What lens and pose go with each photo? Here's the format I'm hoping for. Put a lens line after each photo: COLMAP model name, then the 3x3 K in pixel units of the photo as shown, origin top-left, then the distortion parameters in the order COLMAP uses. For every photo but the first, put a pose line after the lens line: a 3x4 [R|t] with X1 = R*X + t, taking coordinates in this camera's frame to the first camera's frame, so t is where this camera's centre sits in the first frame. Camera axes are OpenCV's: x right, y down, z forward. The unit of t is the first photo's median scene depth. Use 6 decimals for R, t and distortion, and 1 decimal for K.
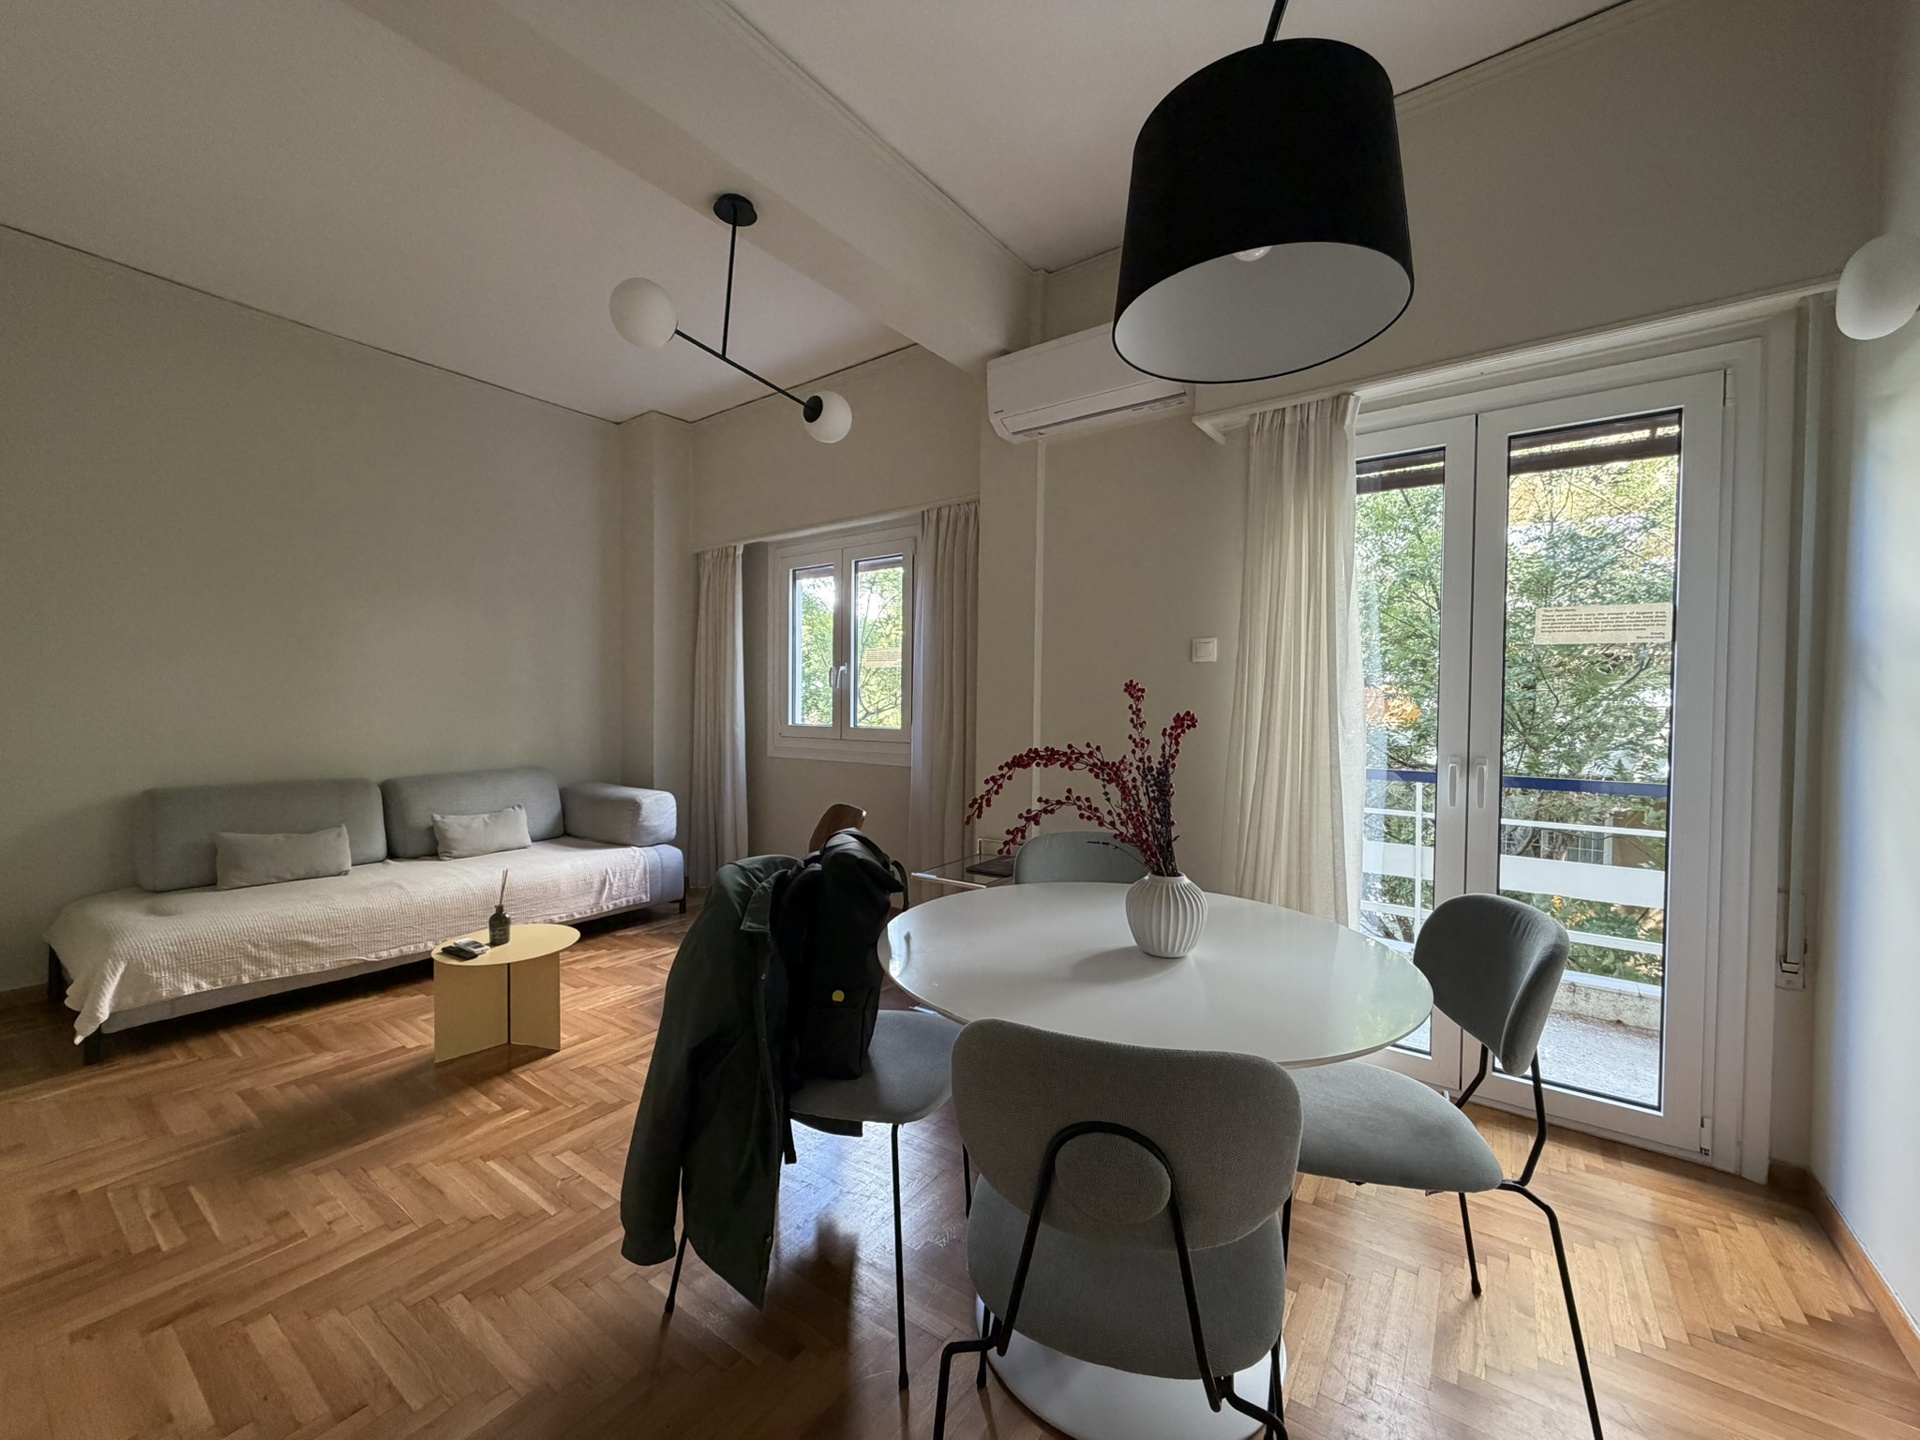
lens RADIAL K [[760.9, 0, 957.0], [0, 760.9, 720.2], [0, 0, 1]] dist [-0.000831, 0.000159]
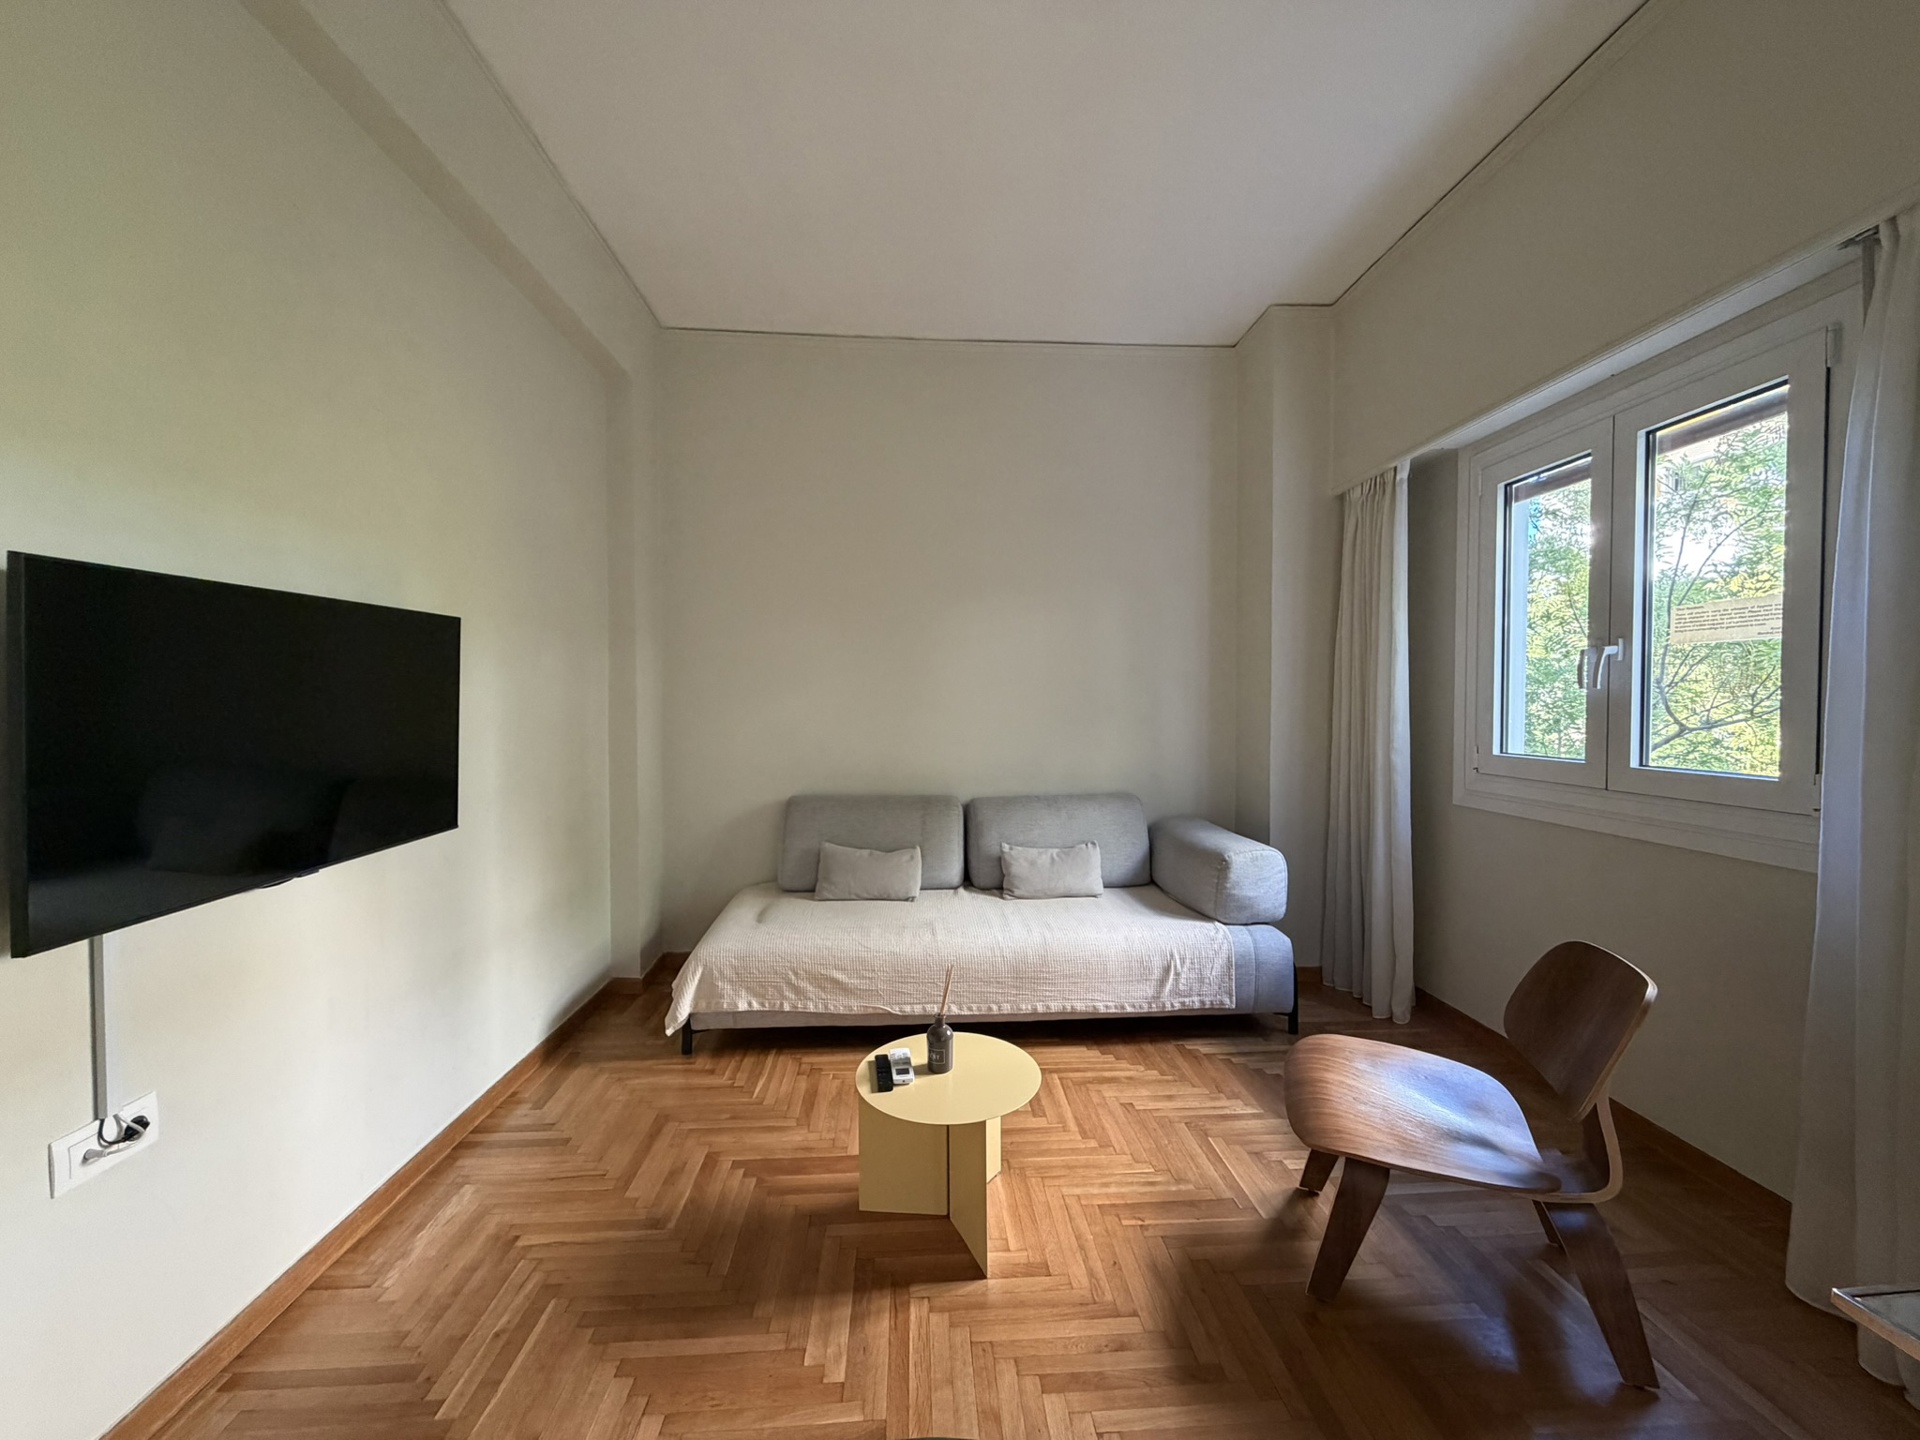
lens RADIAL K [[760.9, 0, 957.0], [0, 760.9, 720.2], [0, 0, 1]] dist [-0.000831, 0.000159]
pose [[0.627727, 0.008964, -0.778382, -0.034051], [-0.011383, 0.999932, 0.002336, -0.020806], [0.778350, 0.007394, 0.627787, 0.400251]]
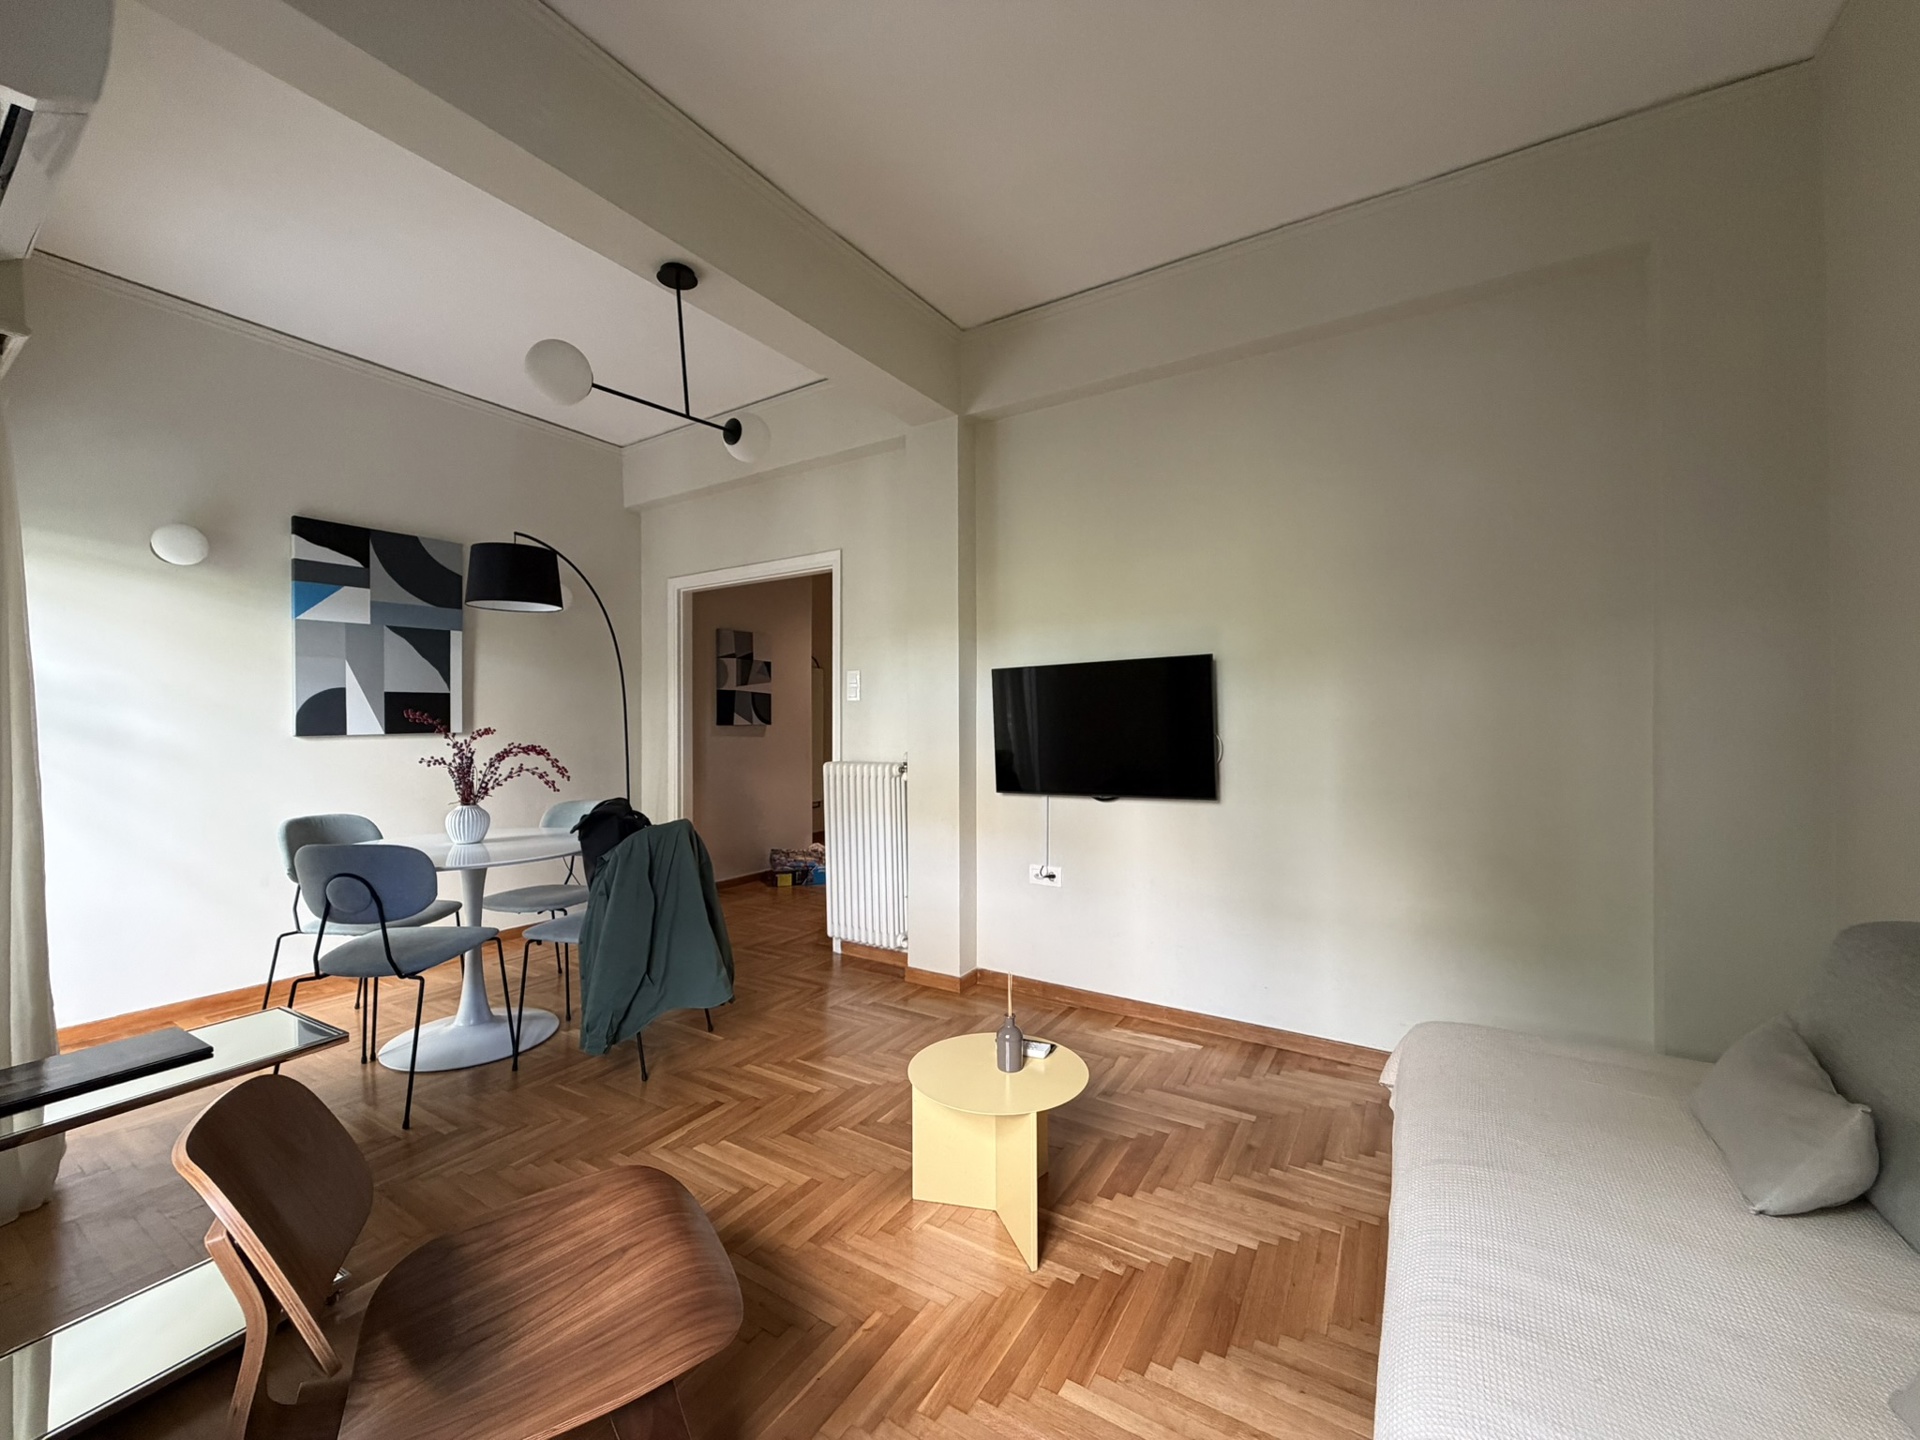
lens RADIAL K [[760.9, 0, 957.0], [0, 760.9, 720.2], [0, 0, 1]] dist [-0.000831, 0.000159]
pose [[-0.998179, -0.005227, -0.060093, -0.354744], [-0.006532, 0.999747, 0.021529, -0.034948], [0.059966, 0.021882, -0.997961, 1.193645]]
